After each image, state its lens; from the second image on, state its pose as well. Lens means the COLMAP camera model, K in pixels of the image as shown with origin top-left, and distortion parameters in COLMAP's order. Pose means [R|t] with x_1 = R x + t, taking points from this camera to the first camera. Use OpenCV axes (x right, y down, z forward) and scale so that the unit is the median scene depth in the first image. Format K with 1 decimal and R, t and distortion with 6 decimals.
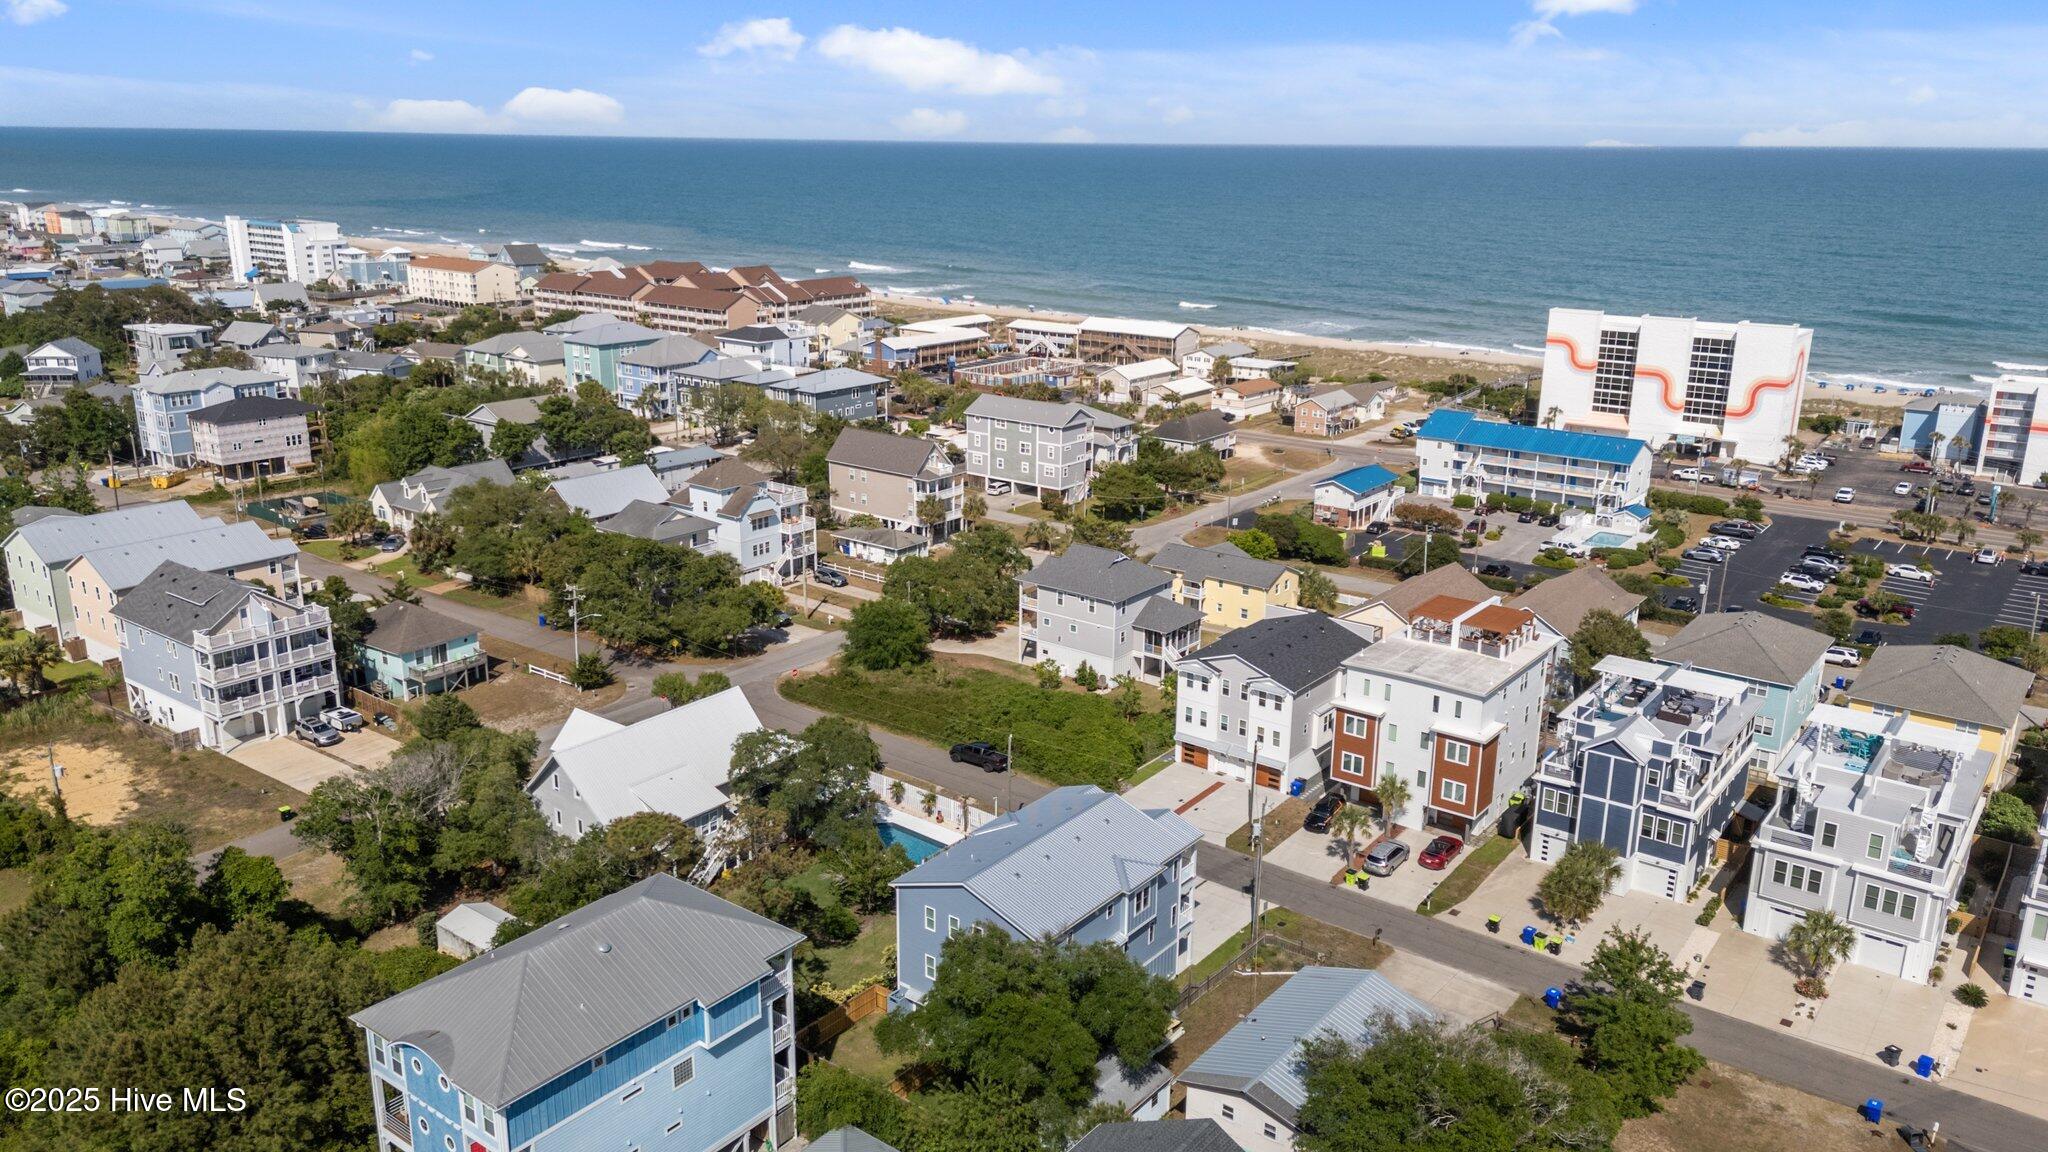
lens RADIAL K [[1502.3, 0, 1024.0], [0, 1502.3, 576.0], [0, 0, 1]] dist [0.082026, -0.078501]
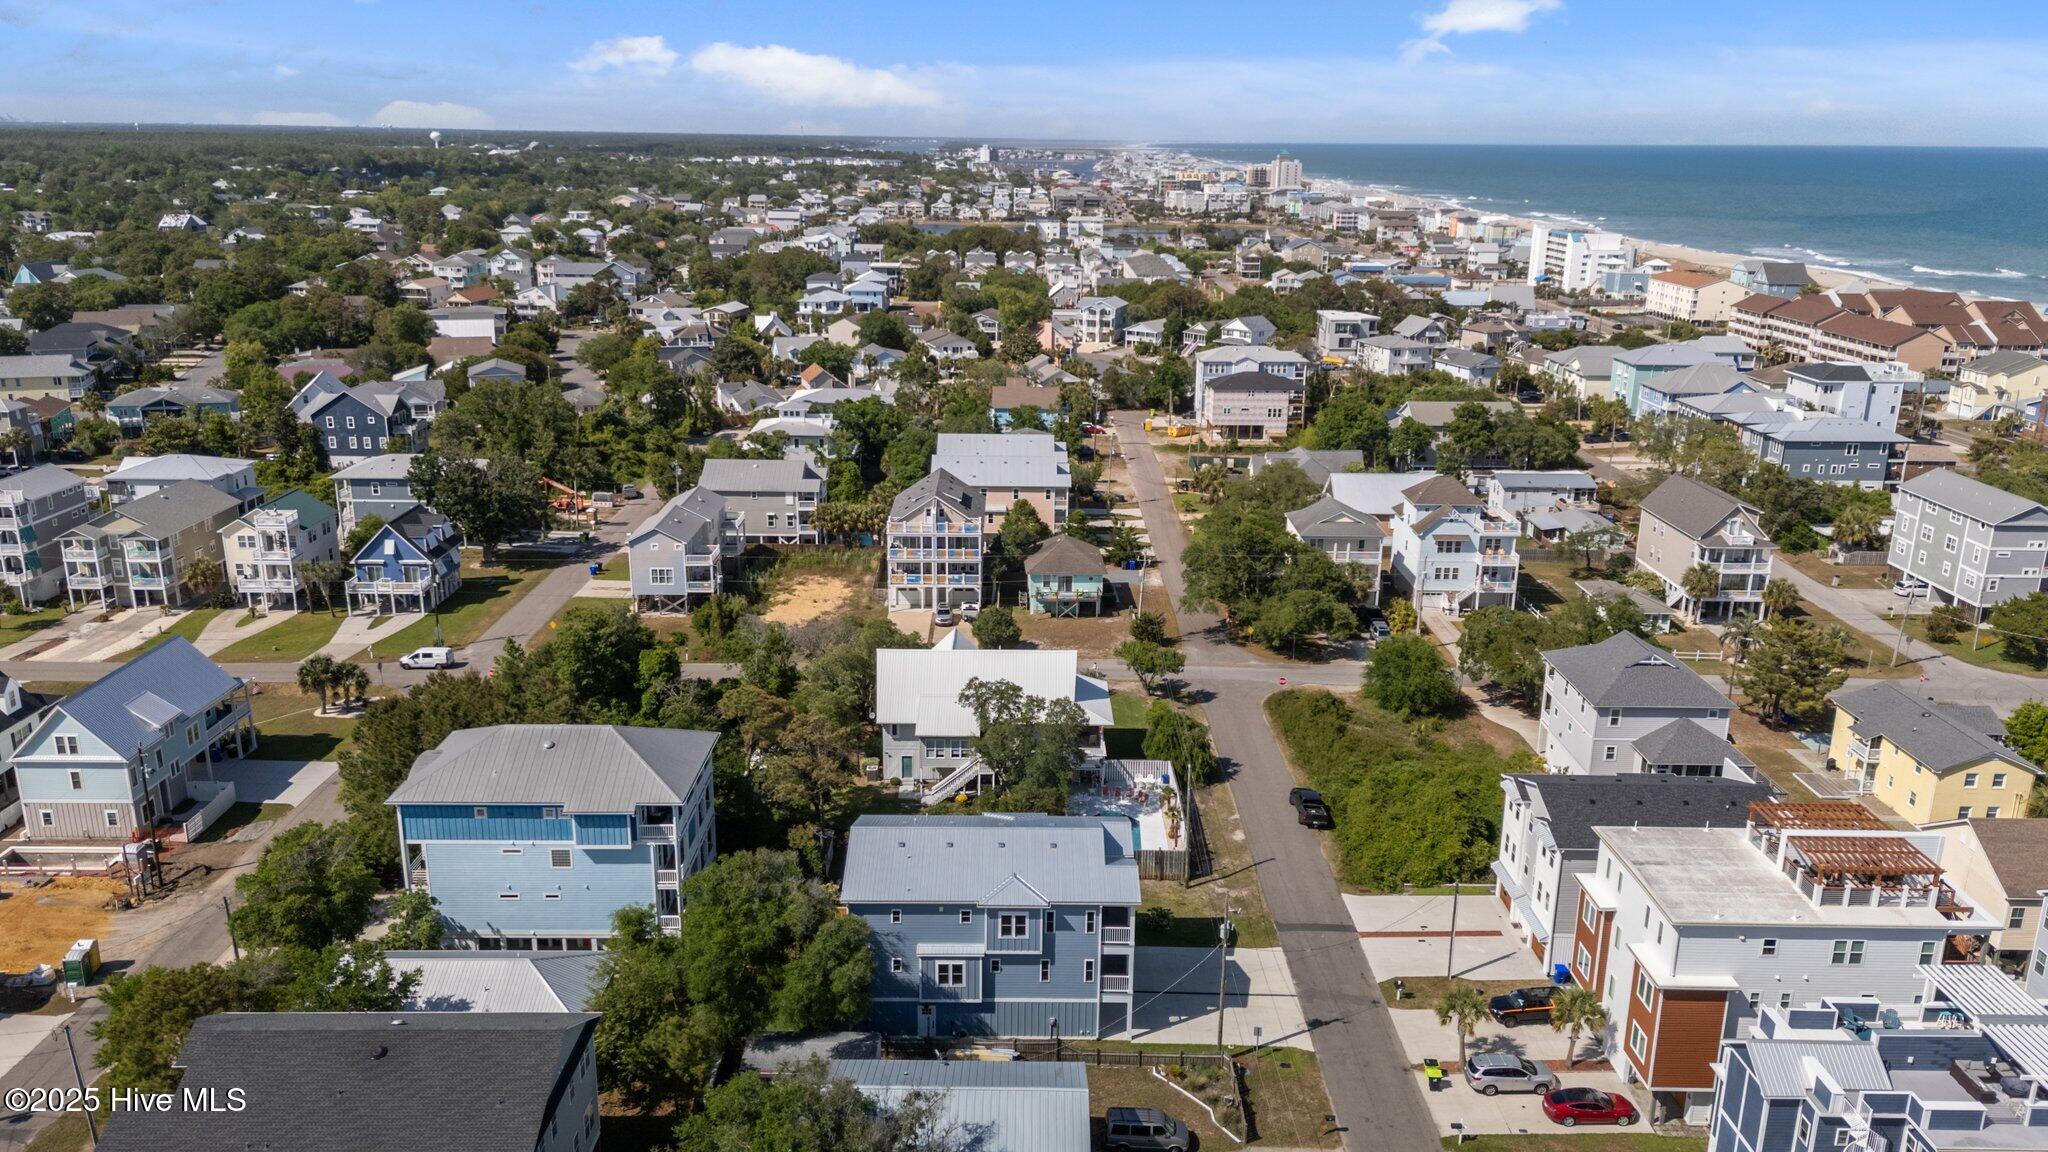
lens RADIAL K [[1502.3, 0, 1024.0], [0, 1502.3, 576.0], [0, 0, 1]] dist [0.082026, -0.078501]
pose [[0.611563, 0.218974, -0.760290, 0.346711], [-0.226175, 0.969223, 0.097218, -0.043814], [0.758179, 0.112504, 0.642267, 0.164253]]
